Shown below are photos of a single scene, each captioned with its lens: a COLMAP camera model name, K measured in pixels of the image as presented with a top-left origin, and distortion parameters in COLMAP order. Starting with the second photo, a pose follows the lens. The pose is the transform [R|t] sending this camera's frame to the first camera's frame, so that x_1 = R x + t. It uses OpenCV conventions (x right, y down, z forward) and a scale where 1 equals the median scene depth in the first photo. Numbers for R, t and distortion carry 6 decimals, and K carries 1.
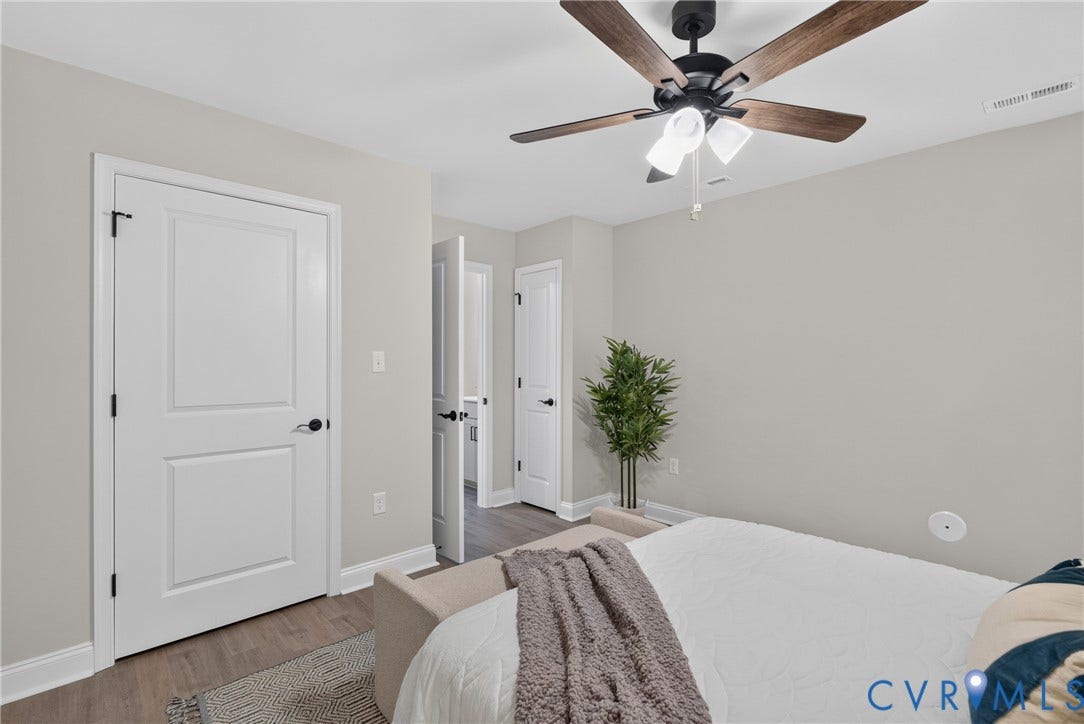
lens RADIAL K [[497.2, 0, 545.2], [0, 497.2, 363.7], [0, 0, 1]] dist [0.000119, 0.000350]
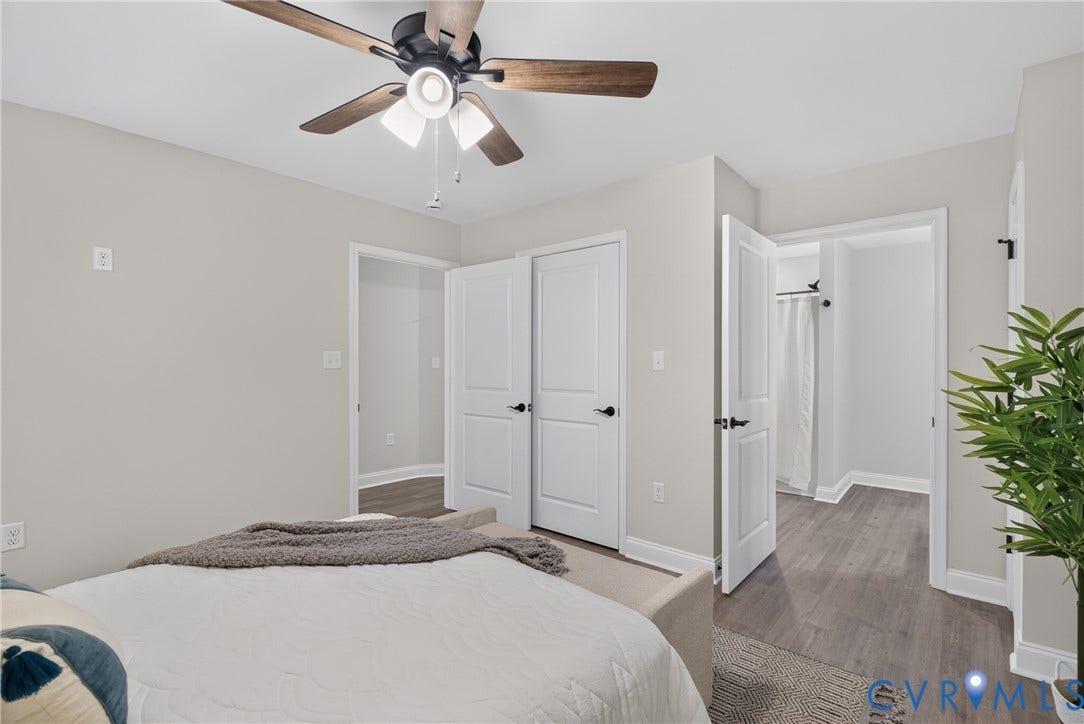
lens RADIAL K [[497.2, 0, 545.2], [0, 497.2, 363.7], [0, 0, 1]] dist [0.000119, 0.000350]
pose [[0.096949, -0.000601, -0.995289, 0.716923], [-0.003530, 0.999993, -0.000948, 0.003952], [0.995283, 0.003606, 0.096946, 0.655002]]
